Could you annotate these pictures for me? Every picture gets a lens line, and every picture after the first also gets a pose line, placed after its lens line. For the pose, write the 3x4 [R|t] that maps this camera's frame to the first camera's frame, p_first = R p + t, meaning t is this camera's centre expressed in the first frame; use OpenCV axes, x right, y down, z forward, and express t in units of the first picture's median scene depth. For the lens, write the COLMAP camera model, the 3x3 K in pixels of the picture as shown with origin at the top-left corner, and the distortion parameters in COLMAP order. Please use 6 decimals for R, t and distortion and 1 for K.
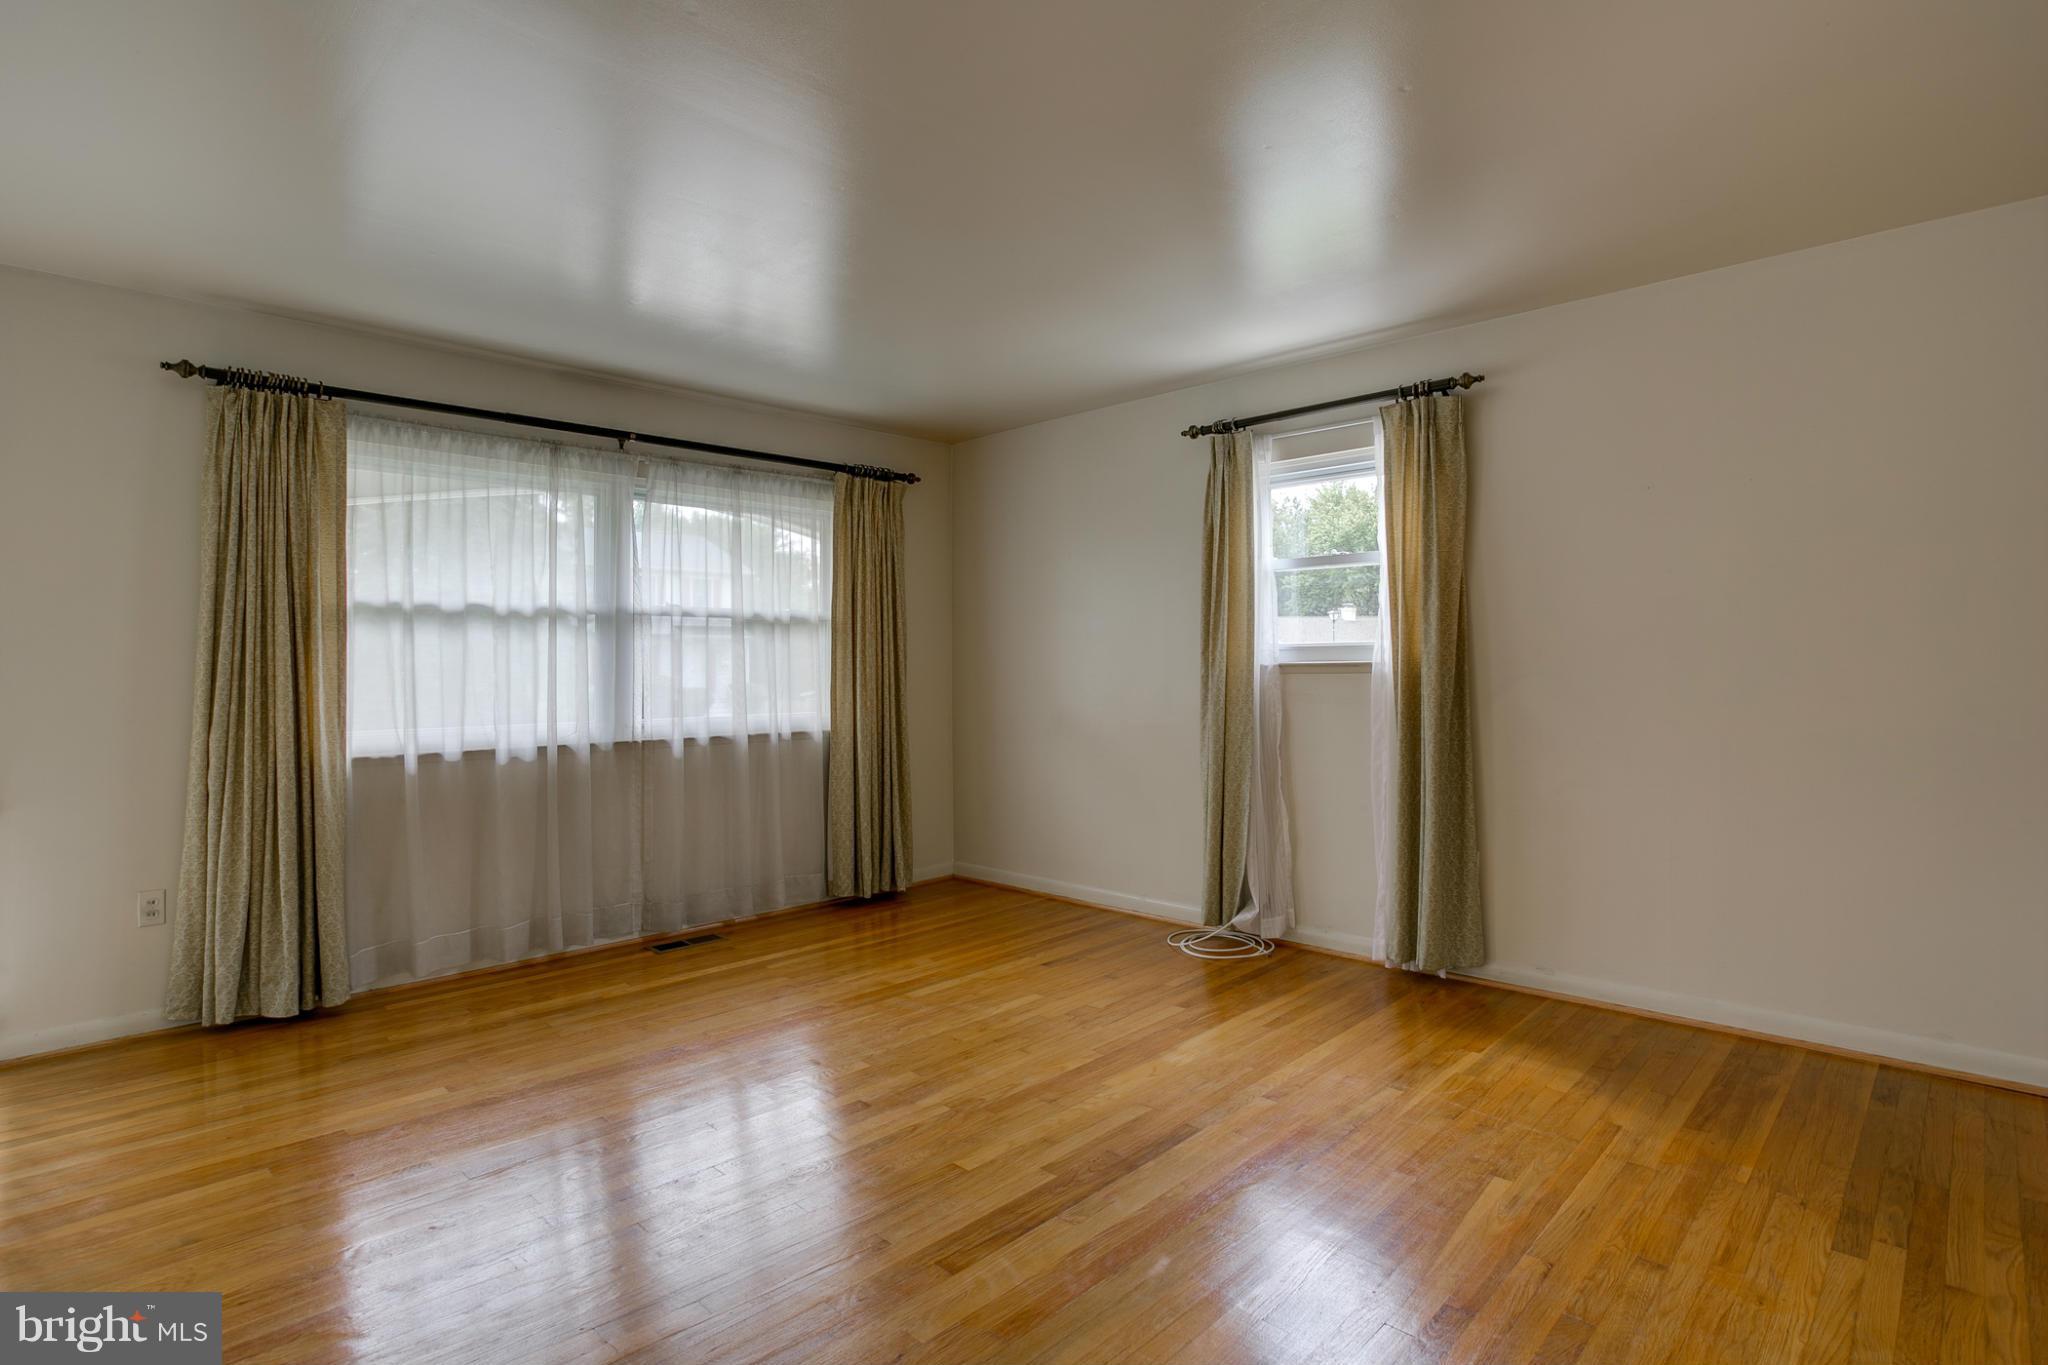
lens RADIAL K [[1004.9, 0, 1026.5], [0, 1004.9, 669.4], [0, 0, 1]] dist [-0.035964, 0.010221]
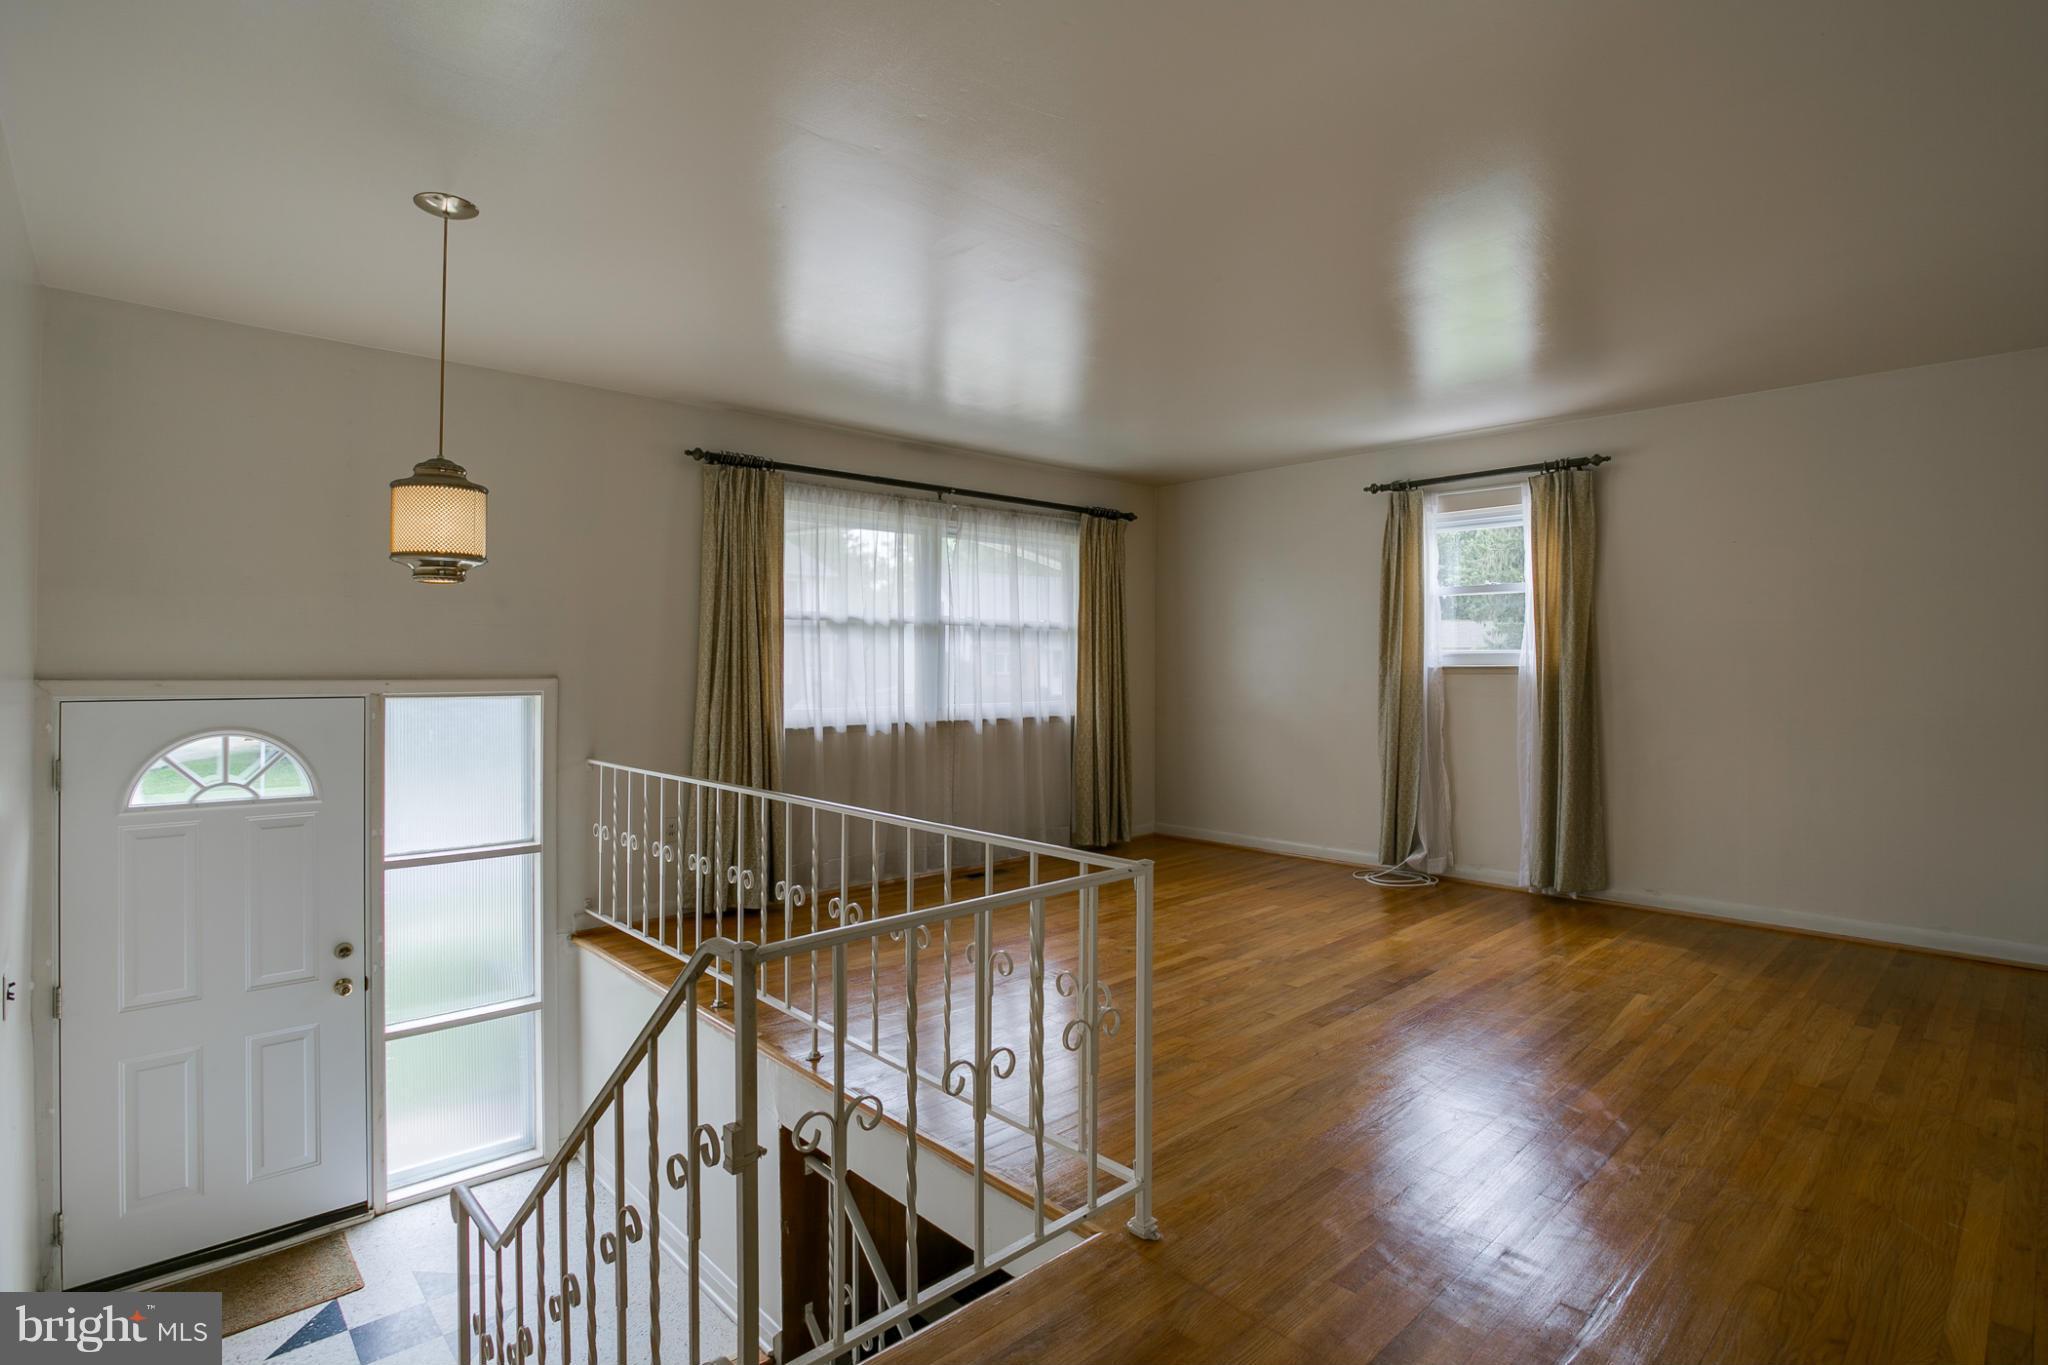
lens RADIAL K [[1004.9, 0, 1033.0], [0, 1004.9, 670.8], [0, 0, 1]] dist [-0.035964, 0.010221]
pose [[0.999285, 0.008195, -0.036901, -0.264100], [-0.008202, 0.999966, -0.000021, 0.005266], [0.036900, 0.000323, 0.999319, -0.369702]]
